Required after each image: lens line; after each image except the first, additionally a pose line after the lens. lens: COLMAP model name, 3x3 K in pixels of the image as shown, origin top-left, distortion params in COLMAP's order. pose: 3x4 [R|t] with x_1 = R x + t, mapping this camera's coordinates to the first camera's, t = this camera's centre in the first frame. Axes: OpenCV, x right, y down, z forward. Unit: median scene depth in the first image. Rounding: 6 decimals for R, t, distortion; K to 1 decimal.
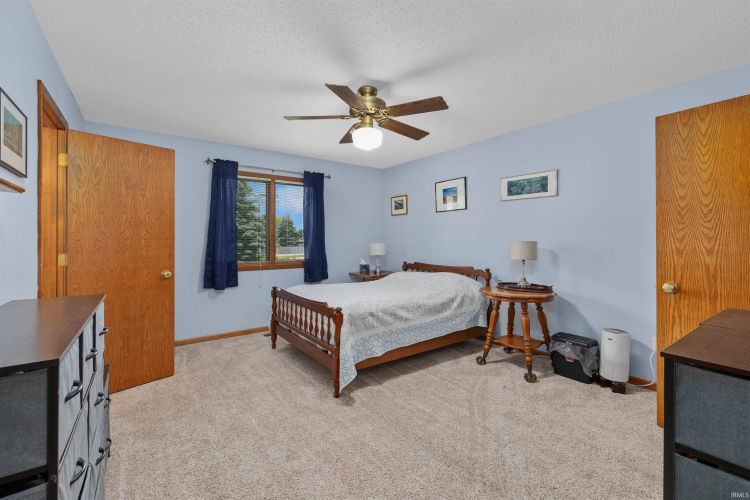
lens RADIAL K [[314.7, 0, 372.1], [0, 314.7, 243.5], [0, 0, 1]] dist [0.000635, -0.000234]
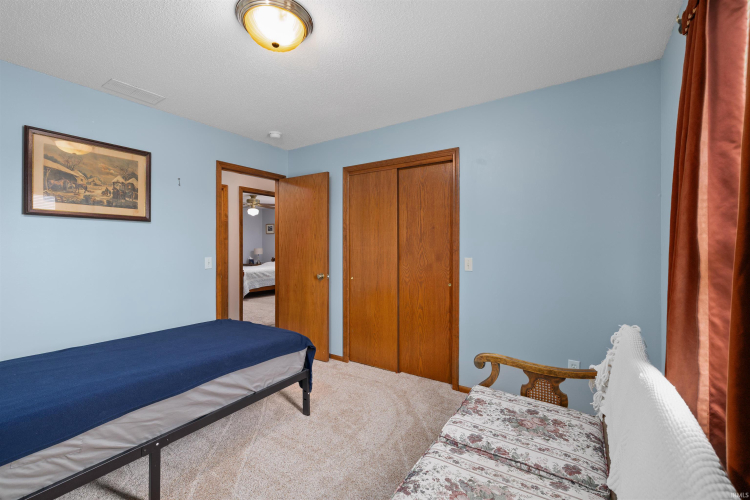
lens RADIAL K [[314.7, 0, 372.1], [0, 314.7, 243.5], [0, 0, 1]] dist [0.000635, -0.000234]
pose [[0.938044, 0.007117, 0.346443, 0.003427], [-0.003055, 0.999920, -0.012268, -0.009179], [-0.346503, 0.010450, 0.937991, -1.702571]]
